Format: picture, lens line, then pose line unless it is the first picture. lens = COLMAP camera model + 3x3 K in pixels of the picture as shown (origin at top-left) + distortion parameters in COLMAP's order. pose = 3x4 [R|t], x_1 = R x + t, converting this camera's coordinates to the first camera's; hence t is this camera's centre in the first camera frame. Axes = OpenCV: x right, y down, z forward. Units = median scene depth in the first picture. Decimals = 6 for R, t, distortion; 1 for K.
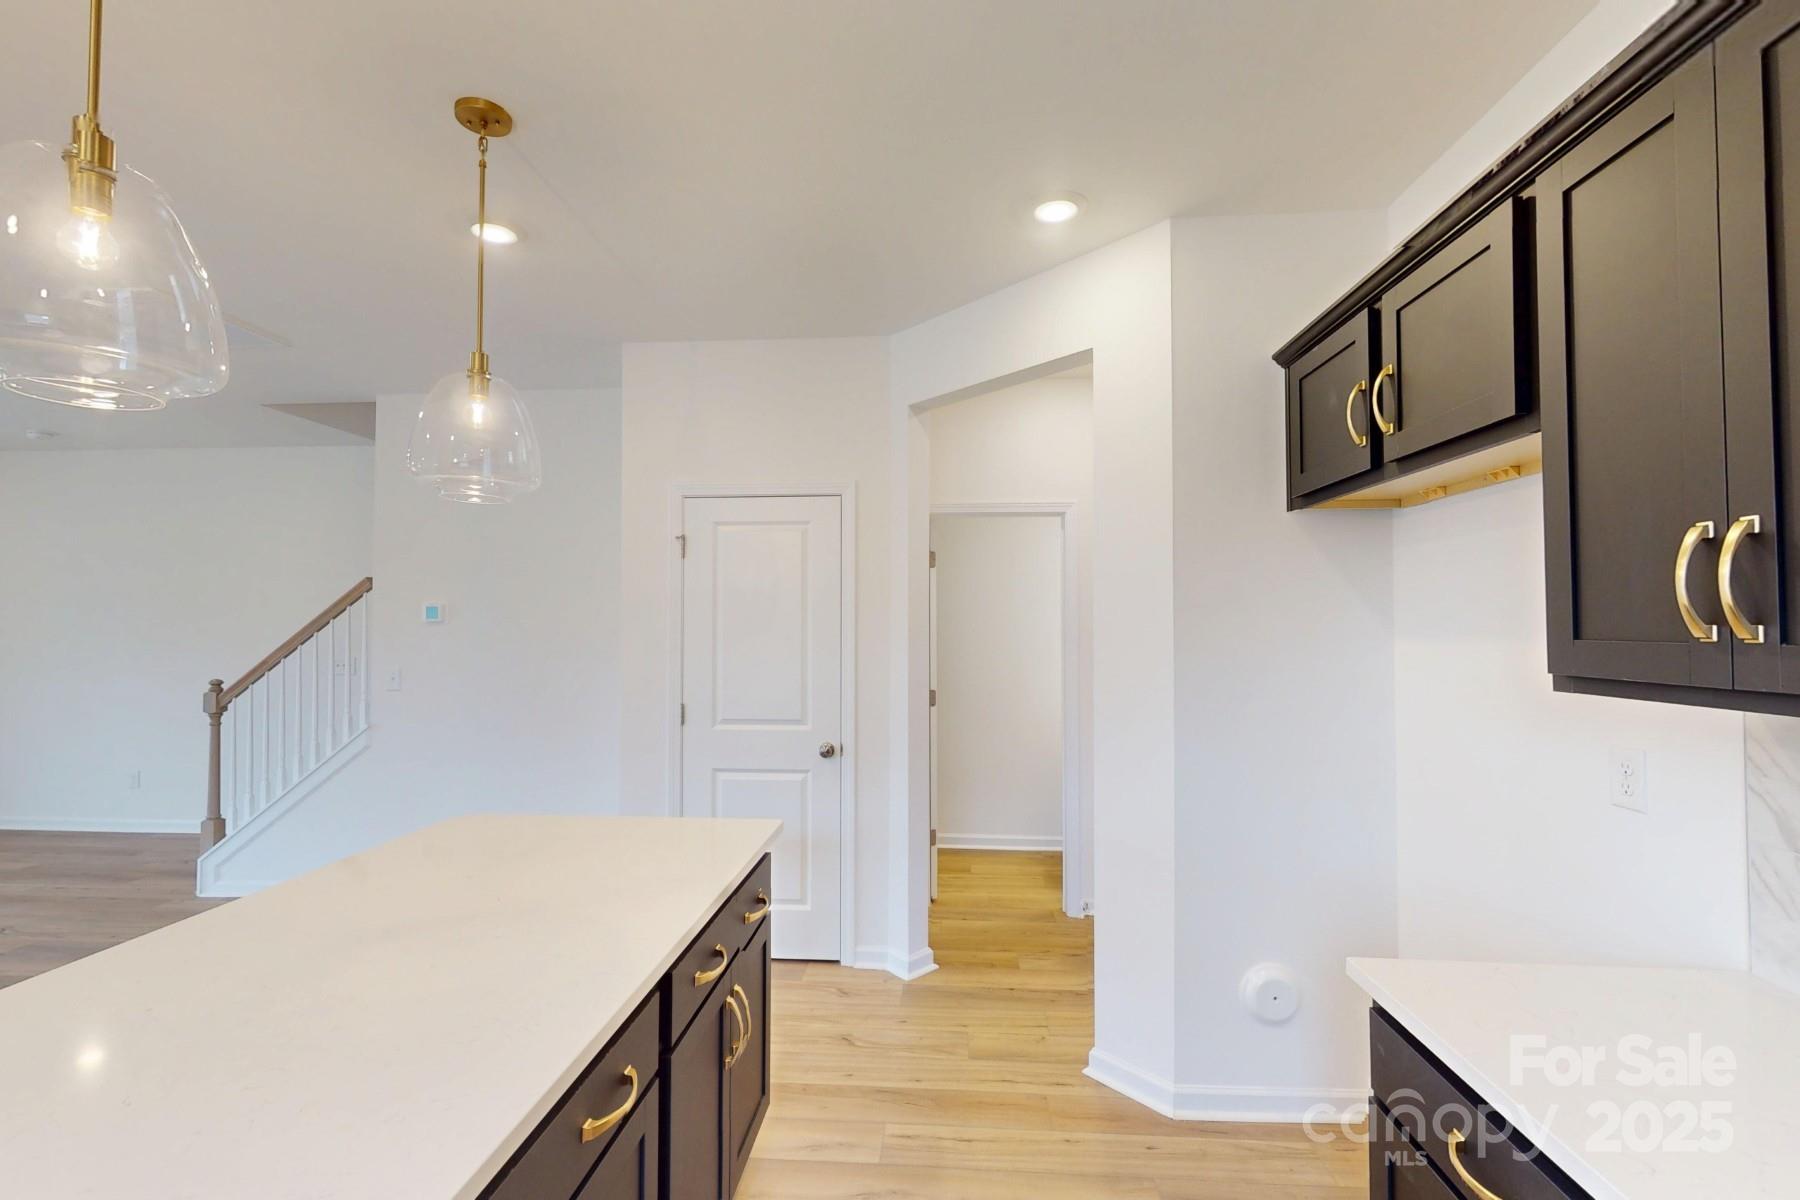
lens RADIAL K [[784.4, 0, 900.0], [0, 784.4, 600.0], [0, 0, 1]] dist [0.000091, -0.000051]
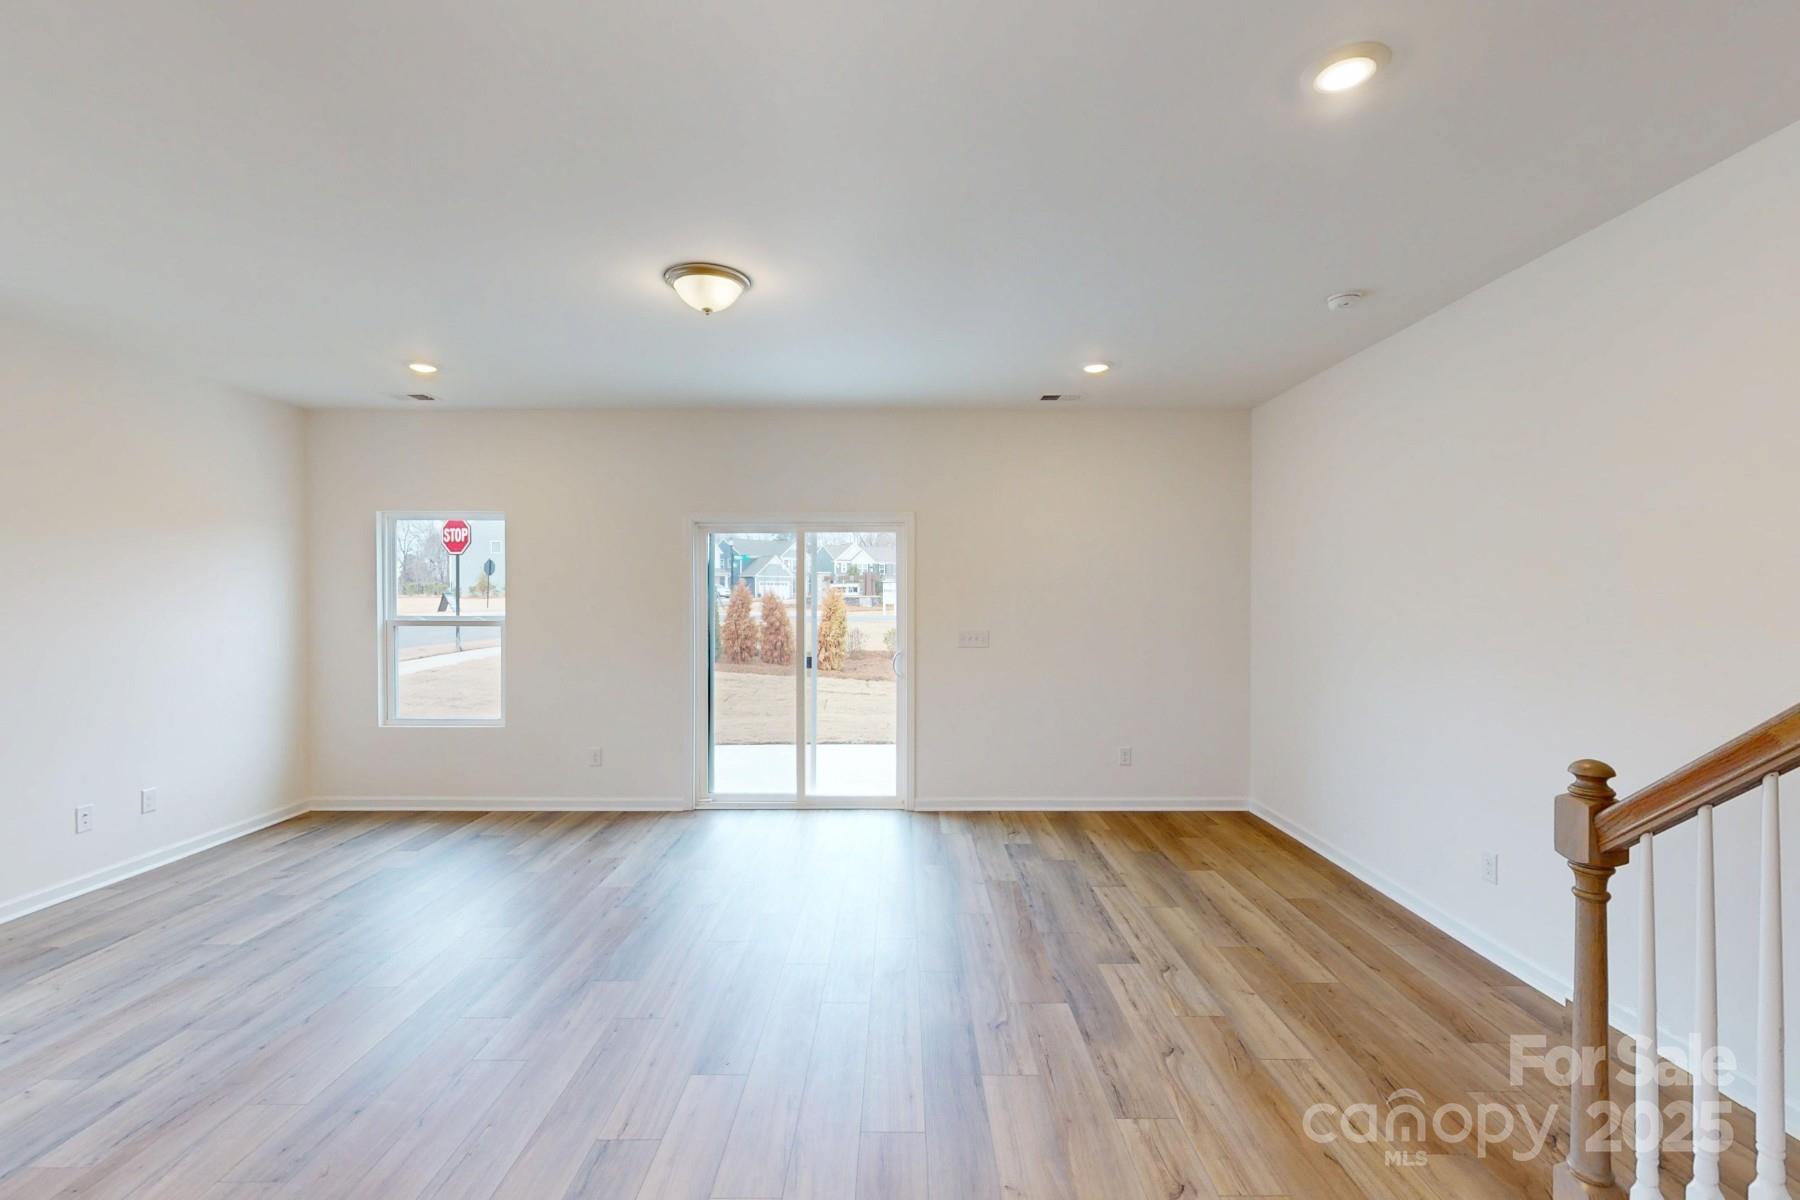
lens RADIAL K [[792.1, 0, 900.0], [0, 792.1, 600.0], [0, 0, 1]] dist [0.000084, -0.000061]
pose [[0.074504, 0.011884, -0.997150, -0.564851], [0.029075, 0.999478, 0.014084, 0.019674], [0.996797, -0.030041, 0.074120, 0.691280]]
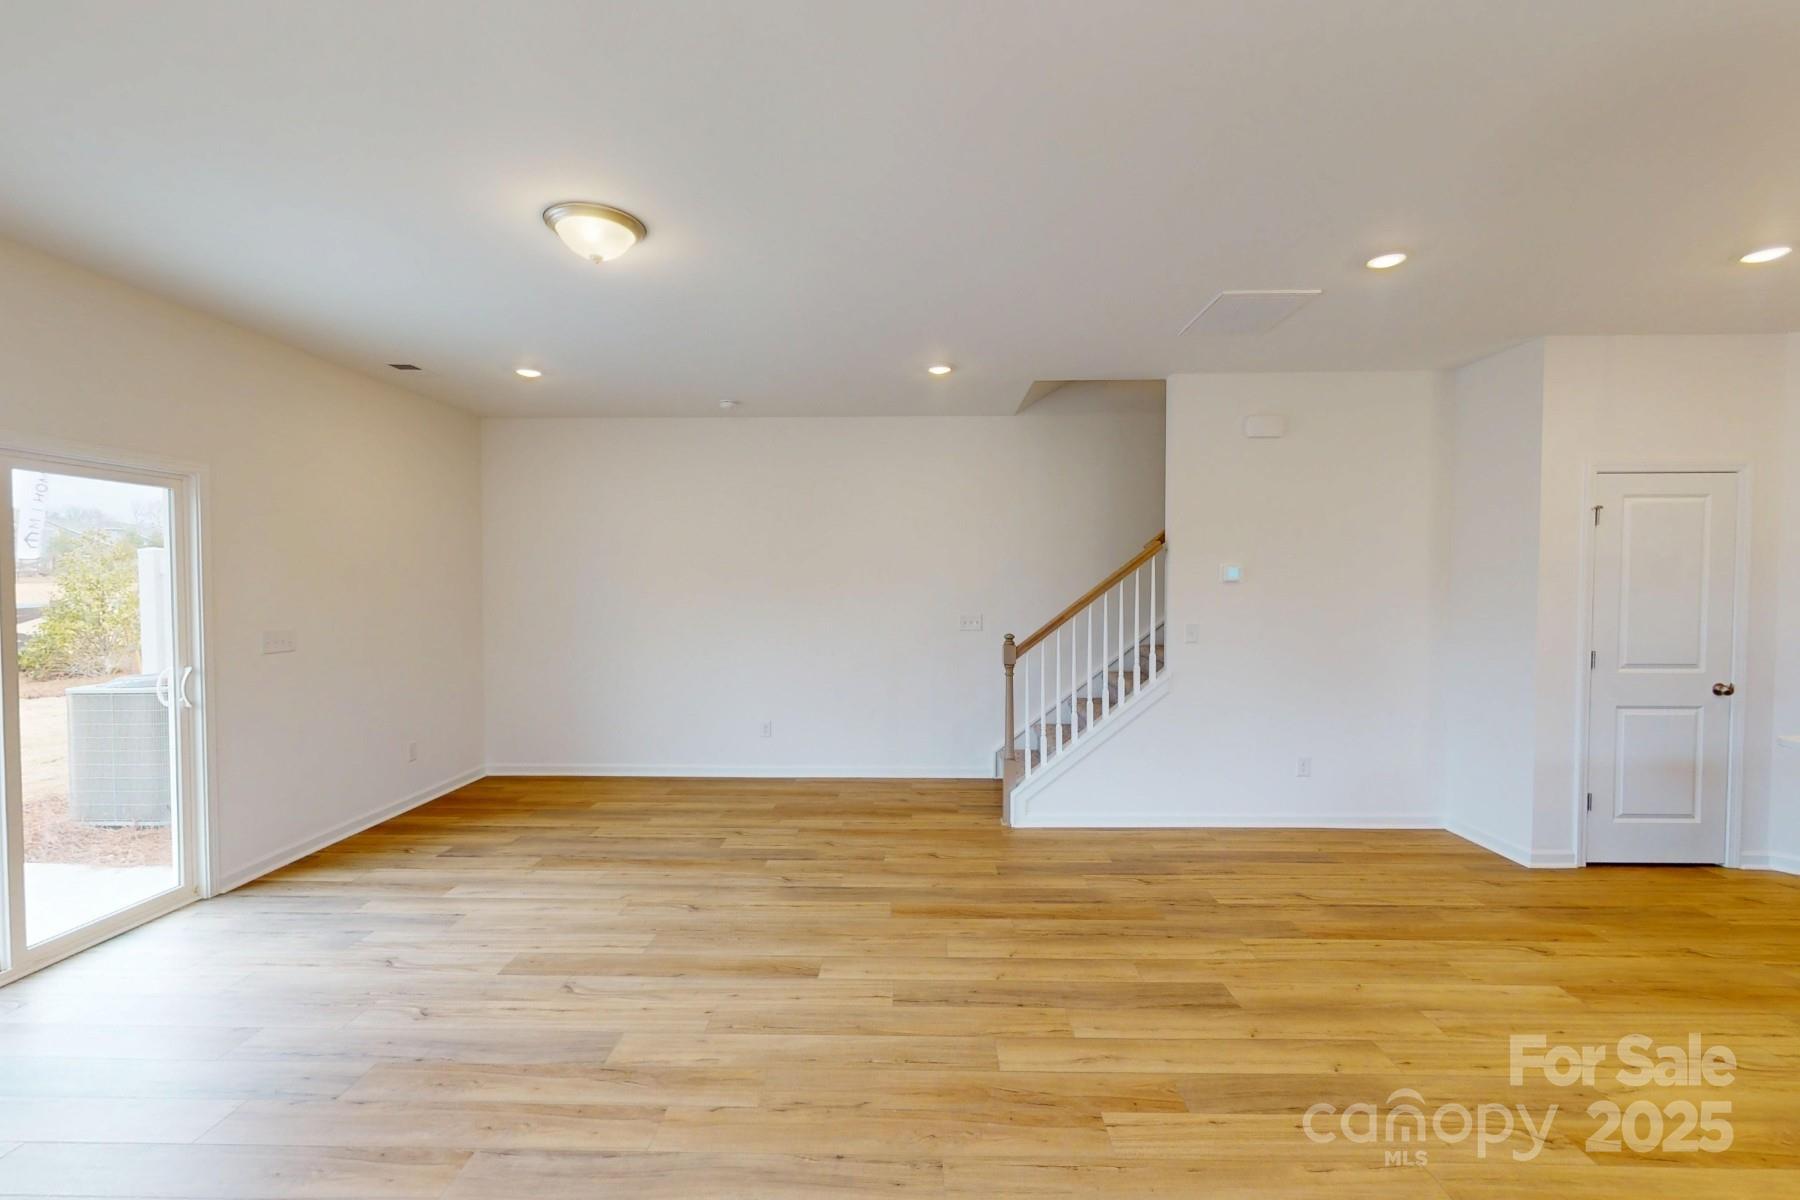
lens RADIAL K [[776.3, 0, 900.0], [0, 776.3, 600.0], [0, 0, 1]] dist [-0.001910, -0.000415]
pose [[0.998589, -0.000174, 0.053094, -1.093818], [-0.002380, 0.998842, 0.048051, 0.002788], [-0.053041, -0.048110, 0.997433, -0.073014]]
